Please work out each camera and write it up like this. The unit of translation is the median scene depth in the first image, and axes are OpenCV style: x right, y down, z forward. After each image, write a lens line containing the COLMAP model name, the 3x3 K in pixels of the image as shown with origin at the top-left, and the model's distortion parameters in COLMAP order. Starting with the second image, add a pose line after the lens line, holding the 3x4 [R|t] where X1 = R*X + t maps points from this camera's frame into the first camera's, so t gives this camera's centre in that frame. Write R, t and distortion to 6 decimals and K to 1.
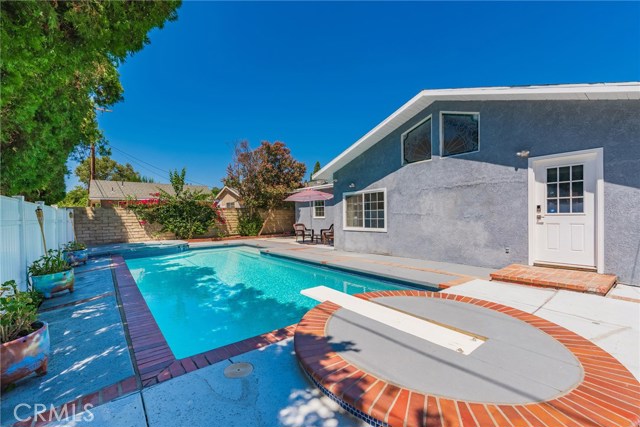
lens RADIAL K [[277.6, 0, 317.3], [0, 277.6, 214.0], [0, 0, 1]] dist [-0.001043, -0.000503]
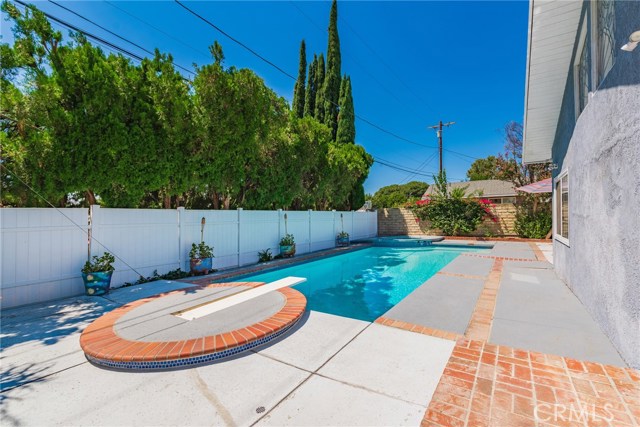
lens RADIAL K [[277.6, 0, 317.8], [0, 277.6, 213.2], [0, 0, 1]] dist [-0.001043, -0.000503]
pose [[0.300590, -0.008488, -0.953716, 0.376685], [0.025850, 0.999666, -0.000749, -0.007692], [0.953403, -0.024429, 0.300709, 0.218667]]
